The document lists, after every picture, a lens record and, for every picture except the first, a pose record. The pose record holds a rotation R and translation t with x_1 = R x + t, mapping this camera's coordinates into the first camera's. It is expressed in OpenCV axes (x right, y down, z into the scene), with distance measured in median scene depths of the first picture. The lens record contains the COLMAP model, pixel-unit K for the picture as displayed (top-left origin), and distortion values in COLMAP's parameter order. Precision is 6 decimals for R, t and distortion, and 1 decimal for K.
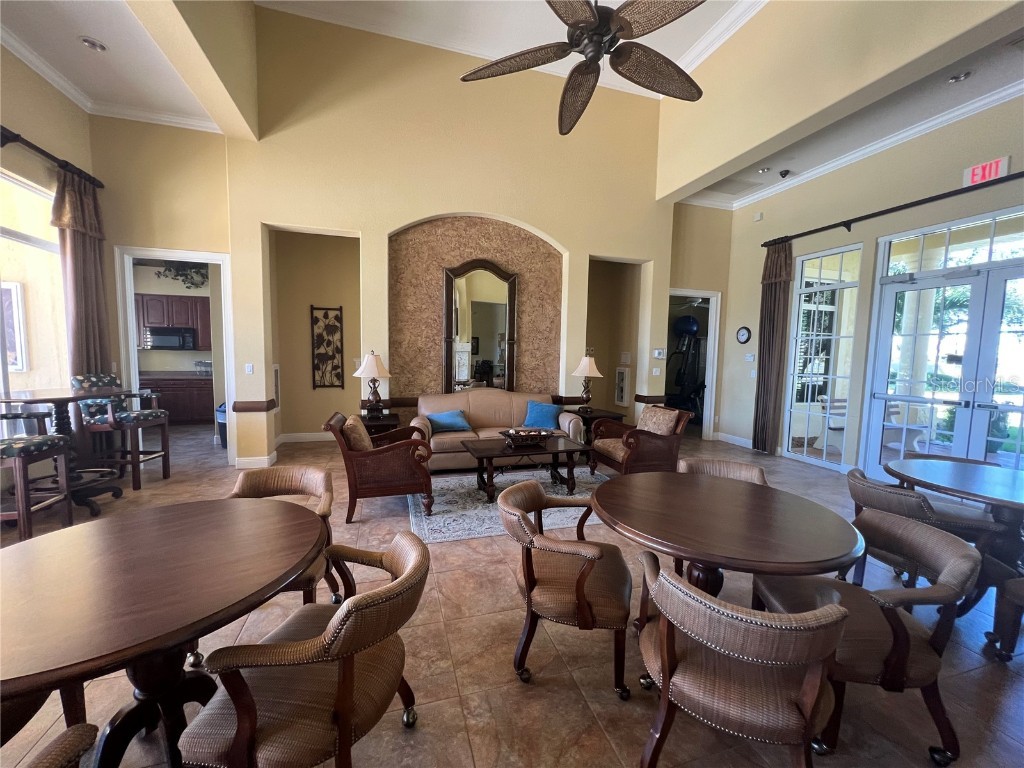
lens RADIAL K [[412.5, 0, 507.4], [0, 412.5, 386.2], [0, 0, 1]] dist [-0.002045, 0.000831]
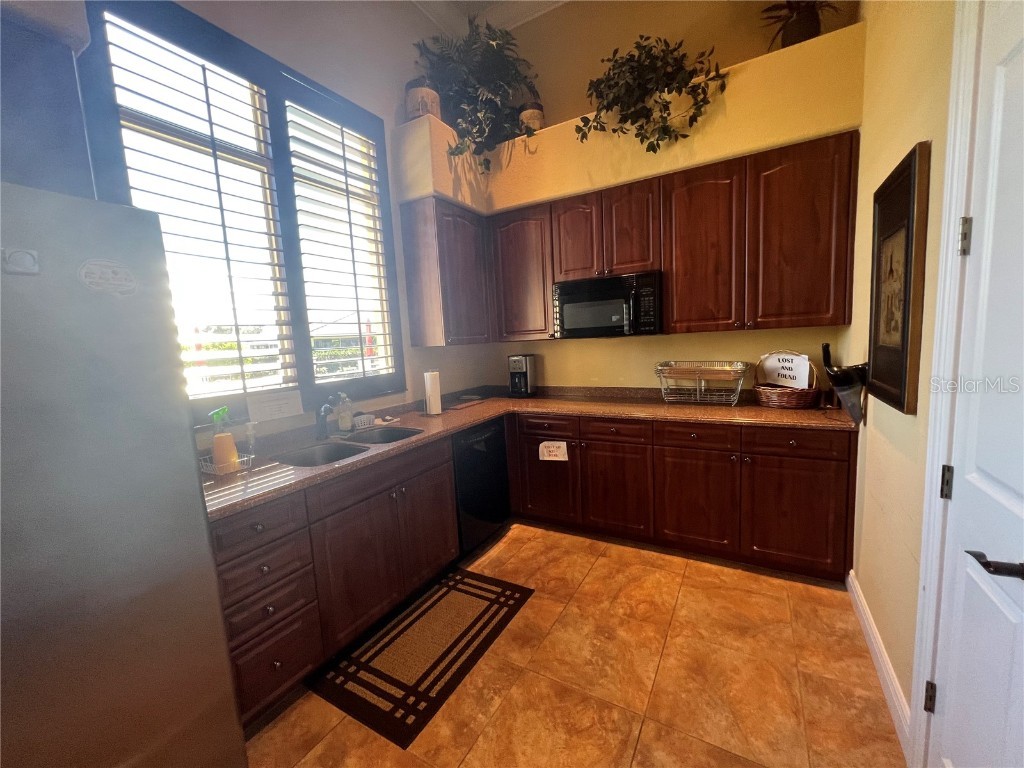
lens RADIAL K [[412.5, 0, 511.6], [0, 412.5, 386.1], [0, 0, 1]] dist [-0.002045, 0.000831]
pose [[0.690859, 0.033795, -0.722199, -0.598635], [0.004214, 0.998702, 0.050765, -0.061381], [0.722977, -0.038115, 0.689820, 0.669827]]
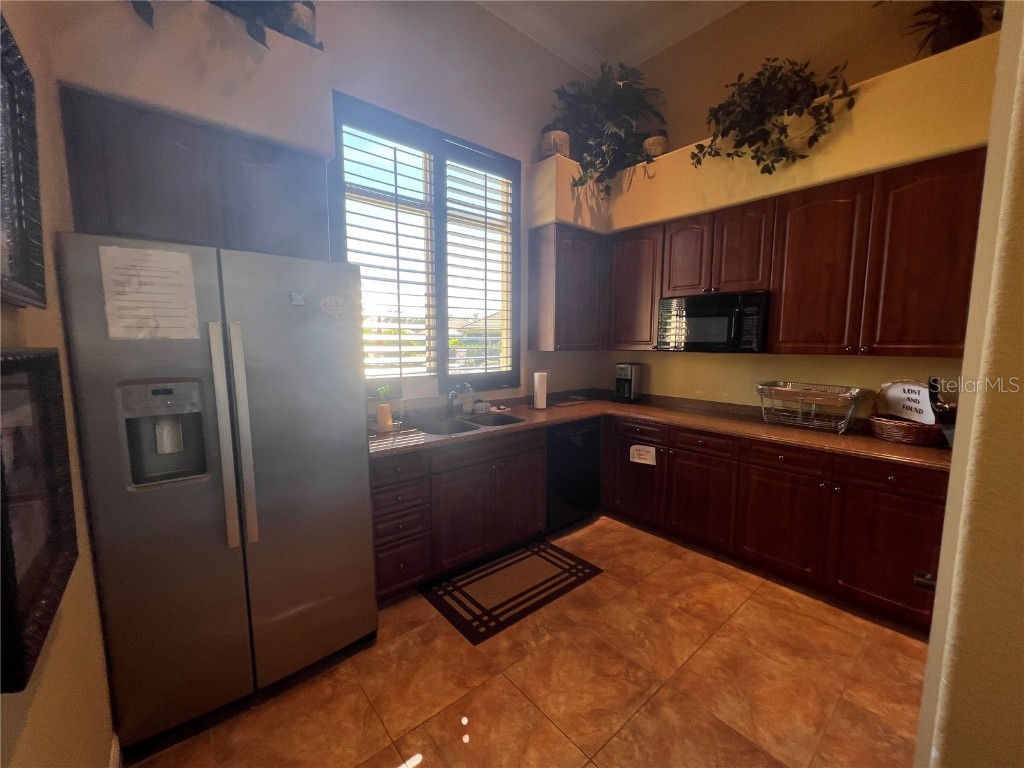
lens RADIAL K [[412.5, 0, 512.1], [0, 412.5, 385.9], [0, 0, 1]] dist [-0.002045, 0.000831]
pose [[0.411290, 0.086817, -0.907360, -0.531223], [-0.070256, 0.995512, 0.063406, -0.066970], [0.908793, 0.037669, 0.415544, 0.665839]]
